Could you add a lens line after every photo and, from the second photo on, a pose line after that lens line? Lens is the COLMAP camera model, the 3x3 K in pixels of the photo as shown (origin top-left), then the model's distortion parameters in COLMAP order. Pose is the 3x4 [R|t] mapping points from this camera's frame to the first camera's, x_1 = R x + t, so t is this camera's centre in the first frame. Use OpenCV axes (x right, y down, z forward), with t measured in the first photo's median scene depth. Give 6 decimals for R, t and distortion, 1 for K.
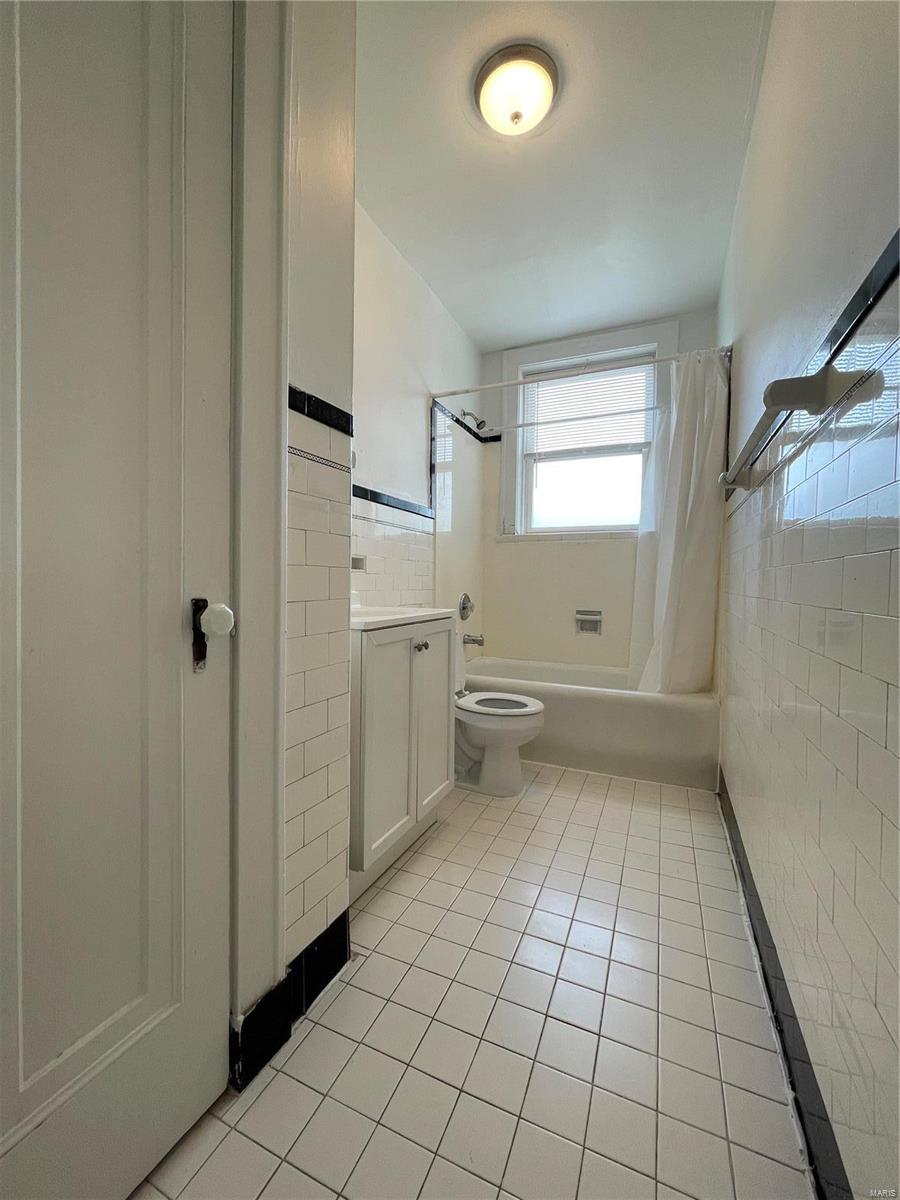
lens RADIAL K [[486.6, 0, 446.2], [0, 486.6, 596.1], [0, 0, 1]] dist [-0.001734, 0.000157]
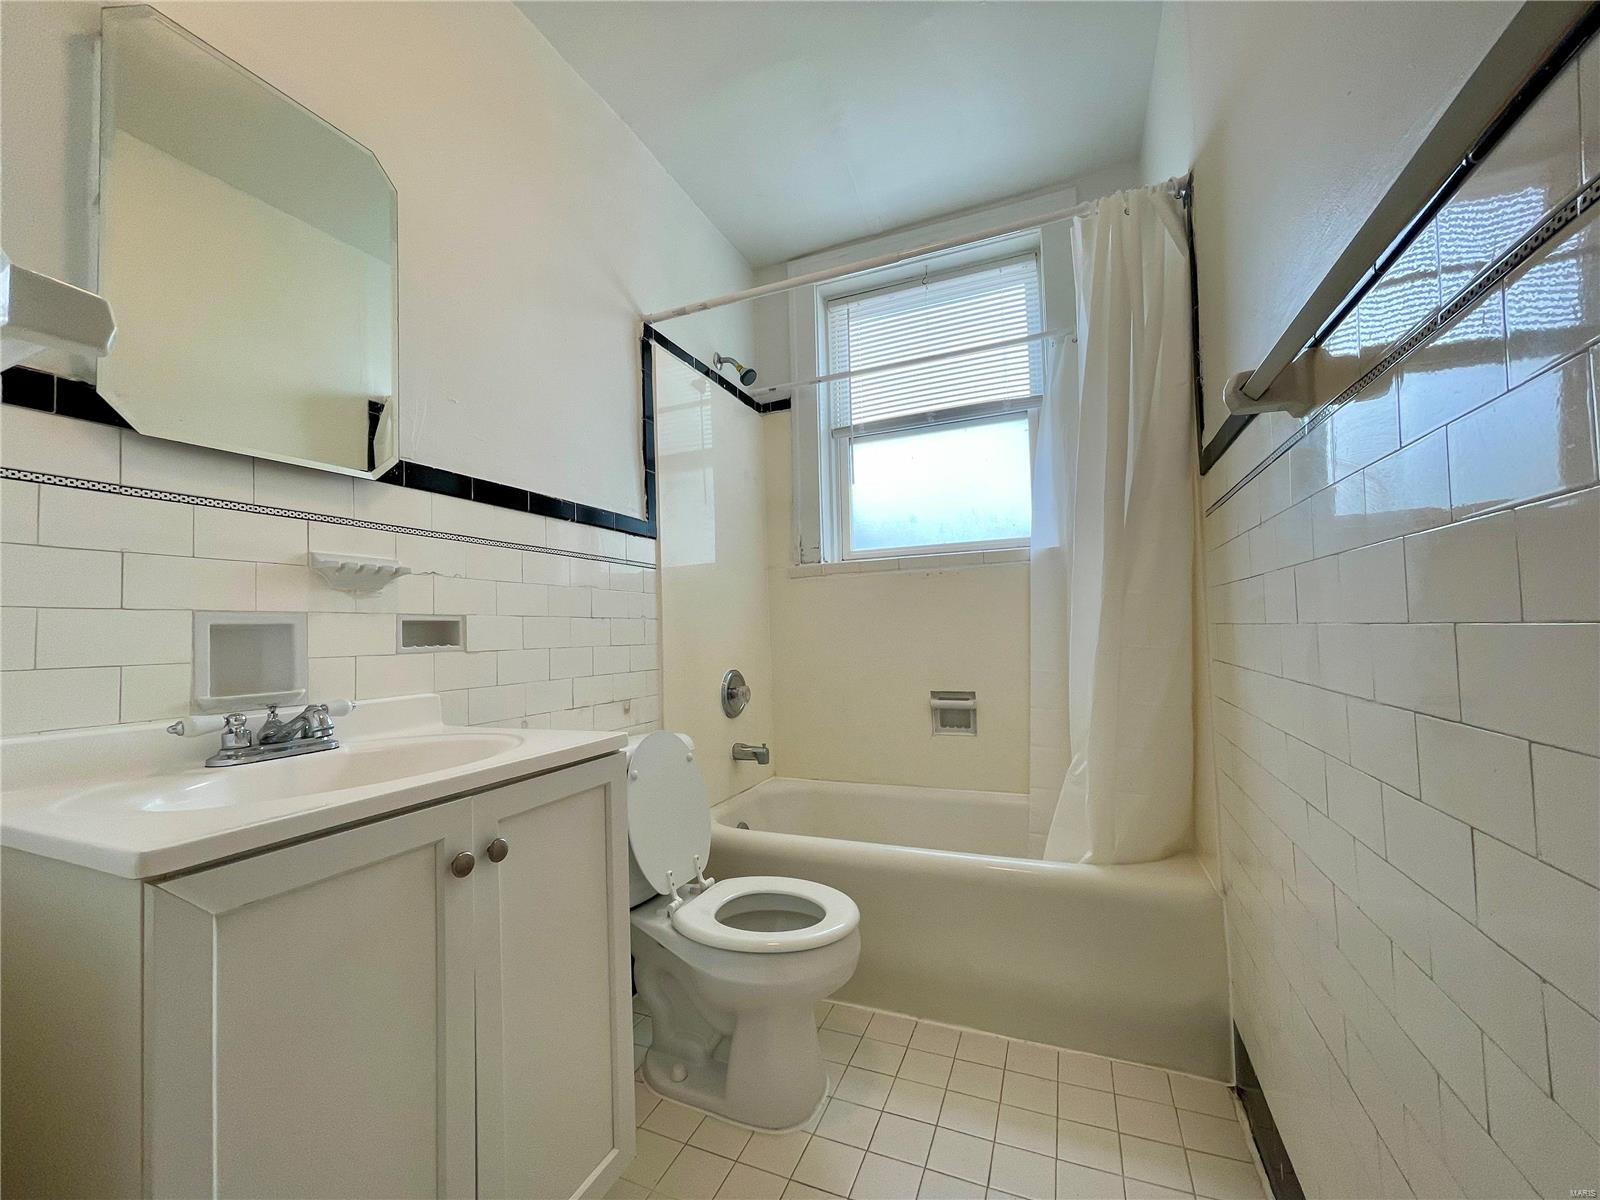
lens RADIAL K [[648.8, 0, 791.0], [0, 648.8, 606.0], [0, 0, 1]] dist [-0.001734, 0.000157]
pose [[0.999082, -0.038889, 0.017952, 0.099352], [0.040091, 0.996572, -0.072371, -0.023204], [-0.015076, 0.073024, 0.997216, 0.253945]]
